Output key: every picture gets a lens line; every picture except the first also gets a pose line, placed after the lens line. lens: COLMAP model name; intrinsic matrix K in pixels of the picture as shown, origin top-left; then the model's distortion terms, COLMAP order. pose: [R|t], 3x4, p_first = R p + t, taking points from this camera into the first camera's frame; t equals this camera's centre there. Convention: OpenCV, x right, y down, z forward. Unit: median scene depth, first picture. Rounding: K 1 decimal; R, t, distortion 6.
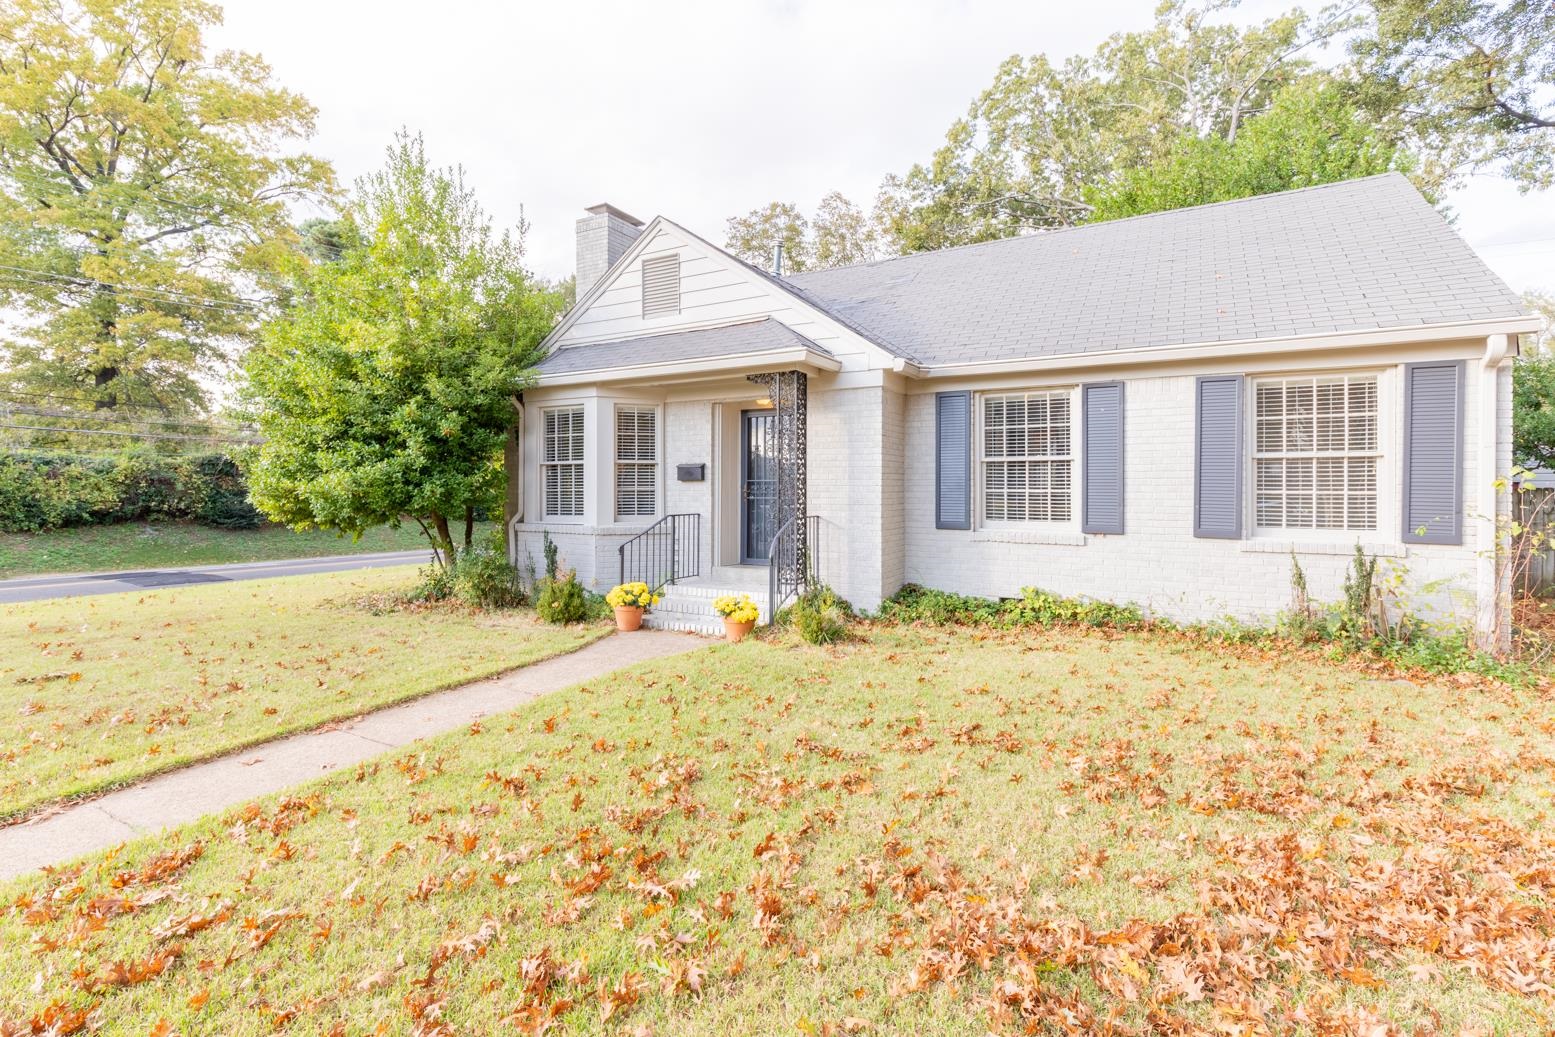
lens RADIAL K [[697.2, 0, 779.1], [0, 697.2, 515.6], [0, 0, 1]] dist [0.001765, 0.000744]
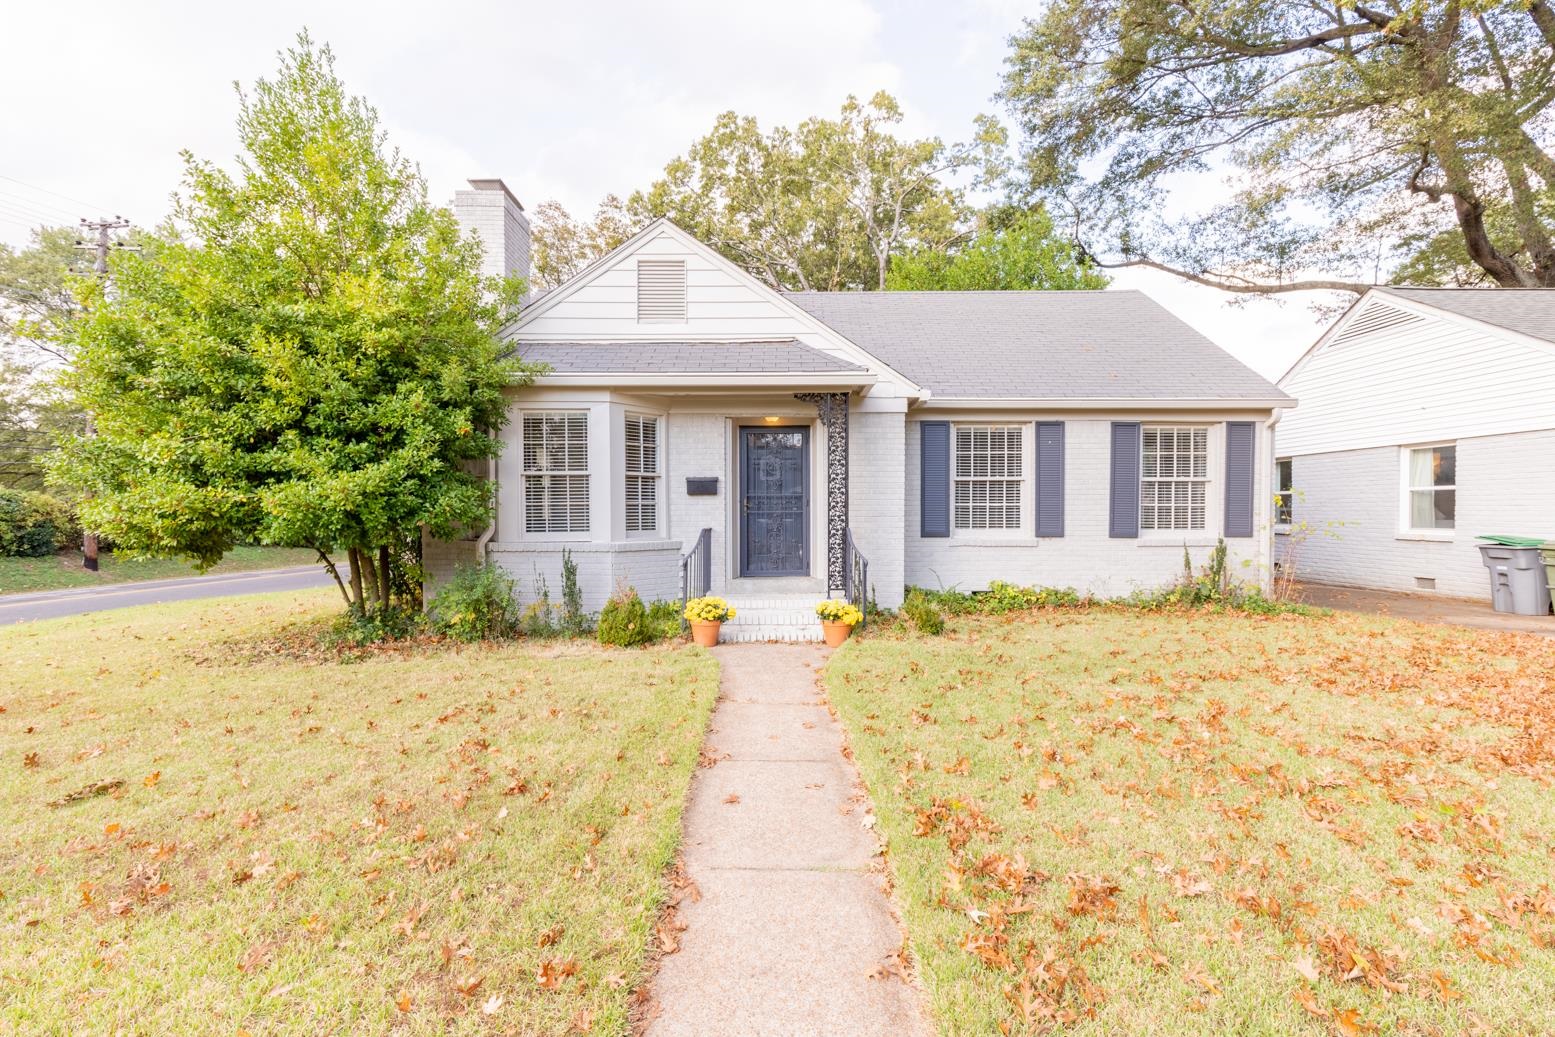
lens RADIAL K [[685.2, 0, 778.0], [0, 685.2, 547.0], [0, 0, 1]] dist [0.001172, -0.000125]
pose [[0.873892, -0.027563, 0.485338, -0.512104], [0.021688, 0.999608, 0.017718, 0.009309], [-0.485636, -0.004958, 0.874147, 0.100643]]
